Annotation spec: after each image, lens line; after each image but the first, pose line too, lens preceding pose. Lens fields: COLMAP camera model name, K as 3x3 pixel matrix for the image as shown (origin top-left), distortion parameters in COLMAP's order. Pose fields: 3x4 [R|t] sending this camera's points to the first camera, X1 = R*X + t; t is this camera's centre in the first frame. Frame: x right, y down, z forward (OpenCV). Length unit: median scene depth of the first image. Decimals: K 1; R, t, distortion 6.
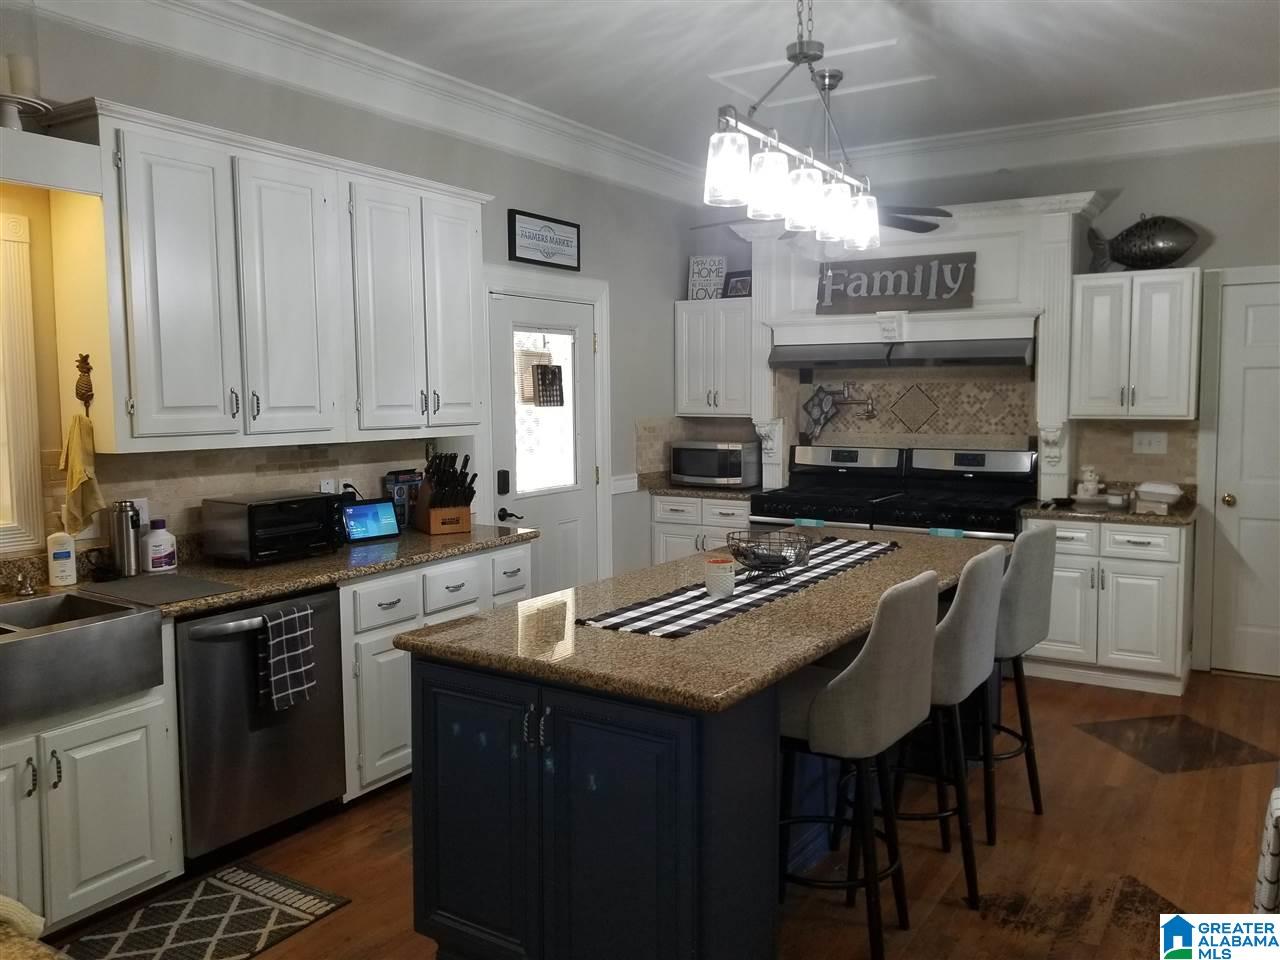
lens RADIAL K [[995.9, 0, 664.7], [0, 995.9, 481.5], [0, 0, 1]] dist [0.051582, -0.095563]
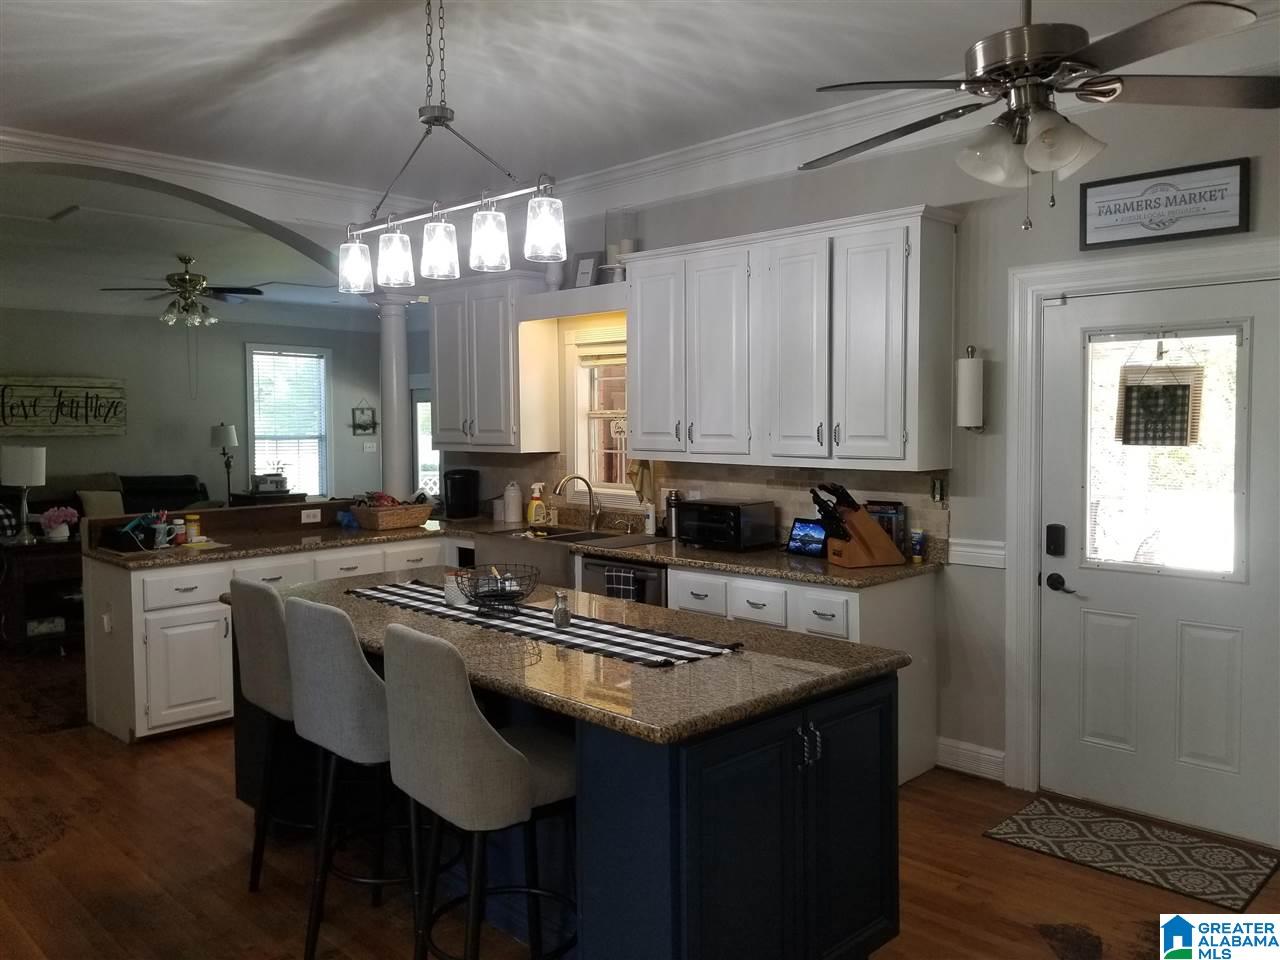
lens RADIAL K [[995.9, 0, 626.0], [0, 995.9, 461.2], [0, 0, 1]] dist [0.051582, -0.095563]
pose [[-0.239376, 0.052264, -0.969519, 0.625652], [-0.080915, 0.994003, 0.073562, -0.084470], [0.967549, 0.096058, -0.233711, 0.797912]]
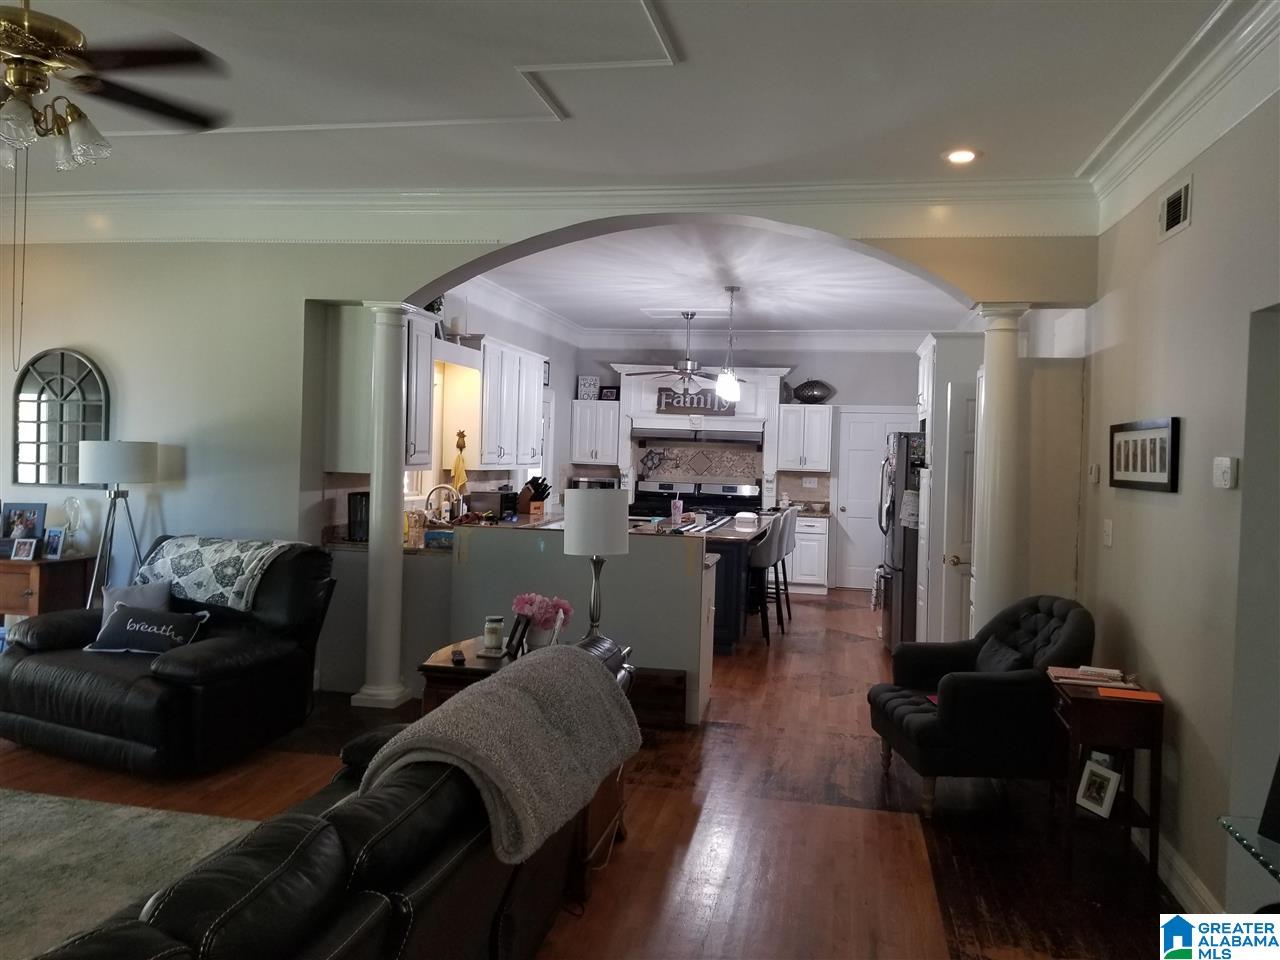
lens RADIAL K [[995.9, 0, 640.0], [0, 995.9, 470.1], [0, 0, 1]] dist [0.051582, -0.095563]
pose [[0.935391, 0.029107, 0.352416, -0.601349], [-0.005699, 0.997718, -0.067279, 0.079425], [-0.353570, 0.060924, 0.933422, -0.855603]]
